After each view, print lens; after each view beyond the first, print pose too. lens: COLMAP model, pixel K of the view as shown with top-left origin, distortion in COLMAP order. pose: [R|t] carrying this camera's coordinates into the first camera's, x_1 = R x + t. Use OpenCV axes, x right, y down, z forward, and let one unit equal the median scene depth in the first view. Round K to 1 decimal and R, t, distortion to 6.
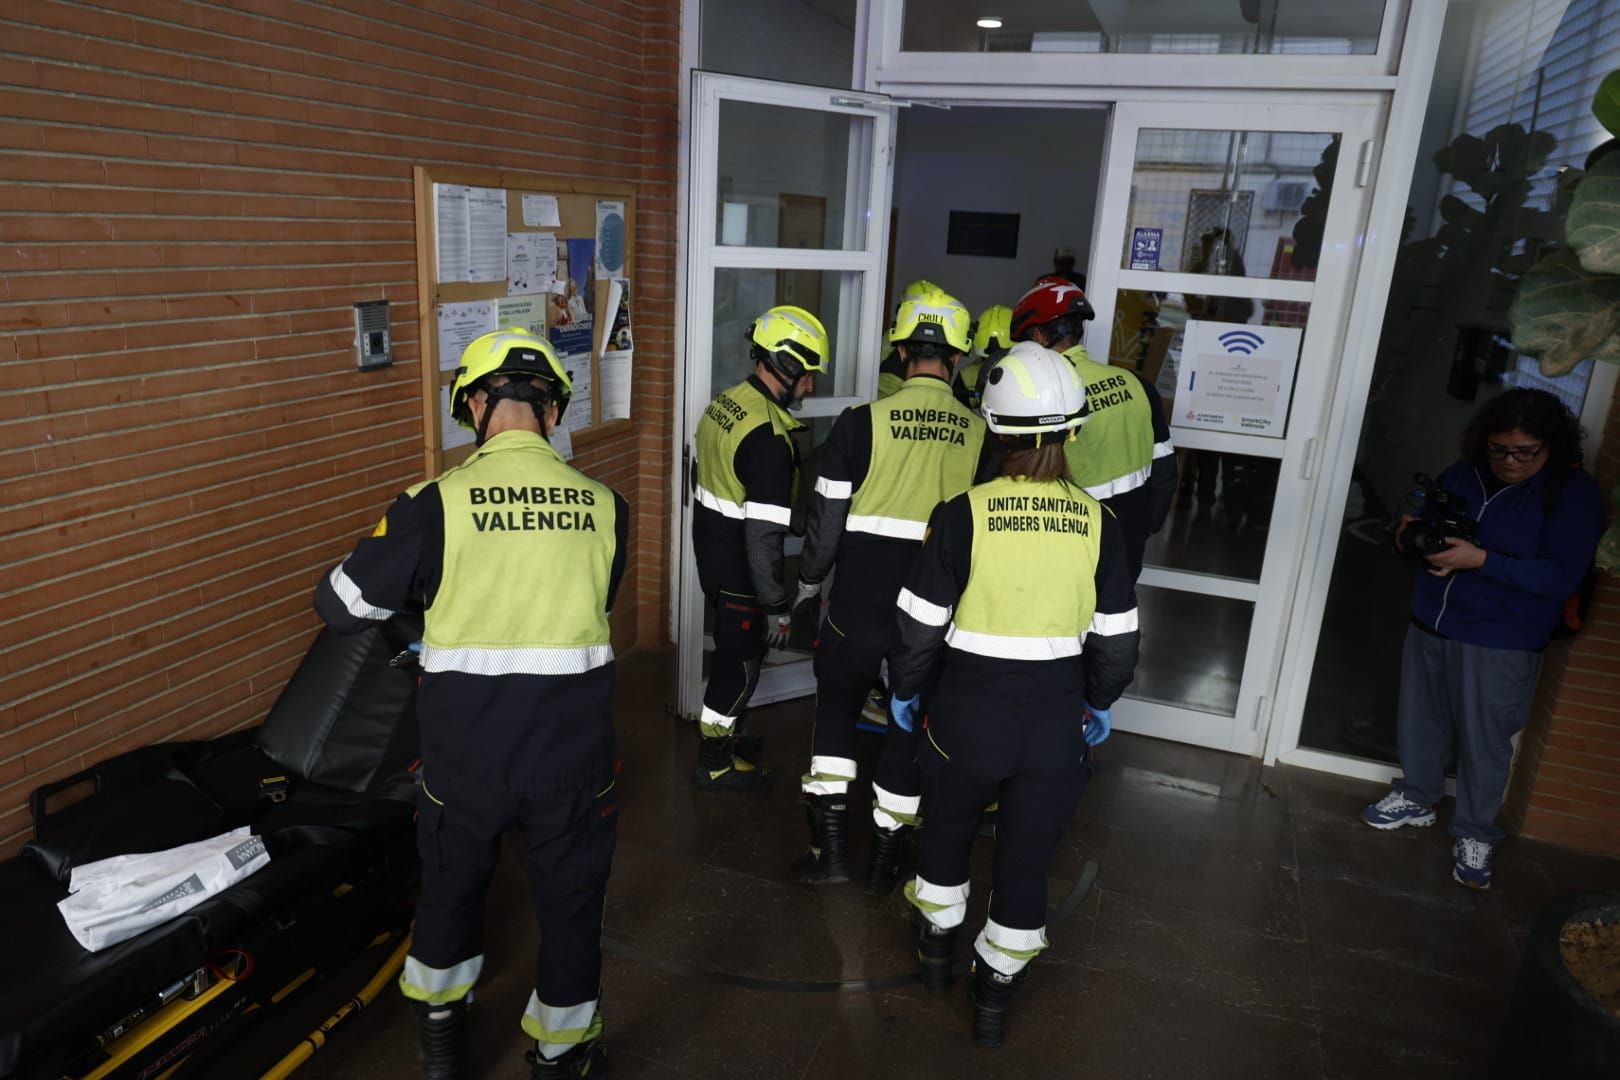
lens RADIAL K [[1089.1, 0, 810.0], [0, 1089.1, 540.0], [0, 0, 1]] dist [0.006420, 0.002474]
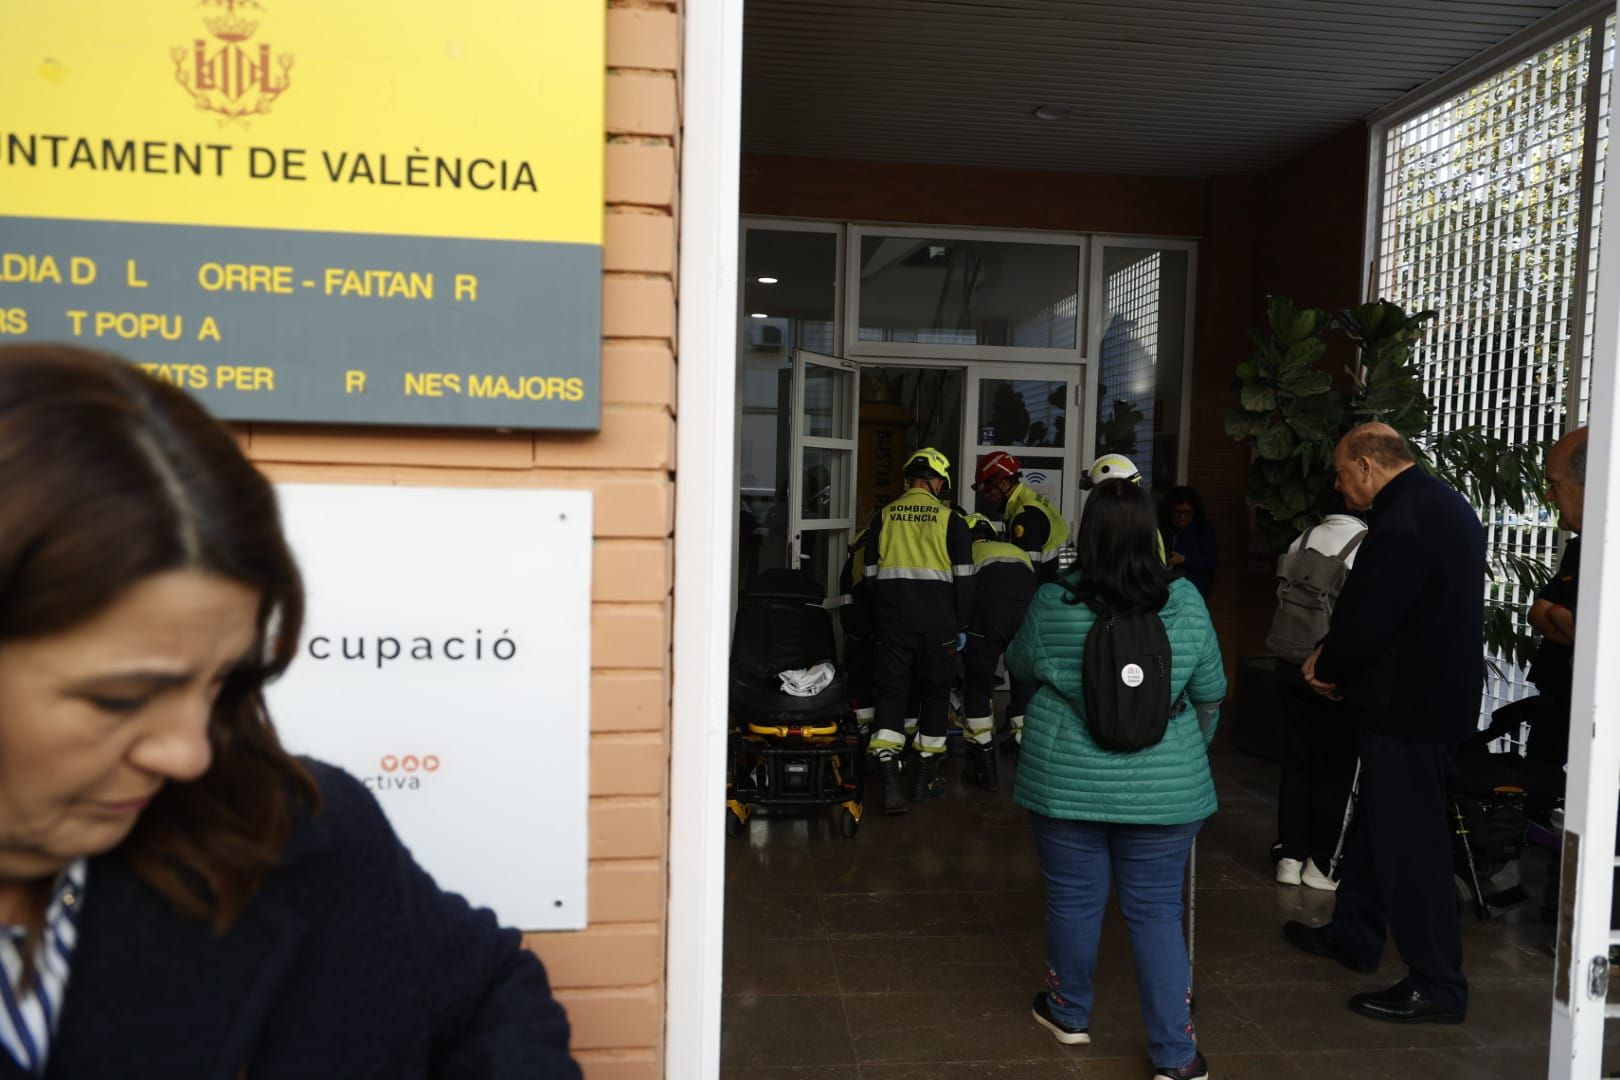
lens RADIAL K [[1089.1, 0, 810.0], [0, 1089.1, 540.0], [0, 0, 1]] dist [0.006420, 0.002474]
pose [[0.901947, -0.053397, 0.428533, -0.935491], [0.147274, 0.970871, -0.188997, 0.276557], [-0.405959, 0.233577, 0.883538, -0.657519]]
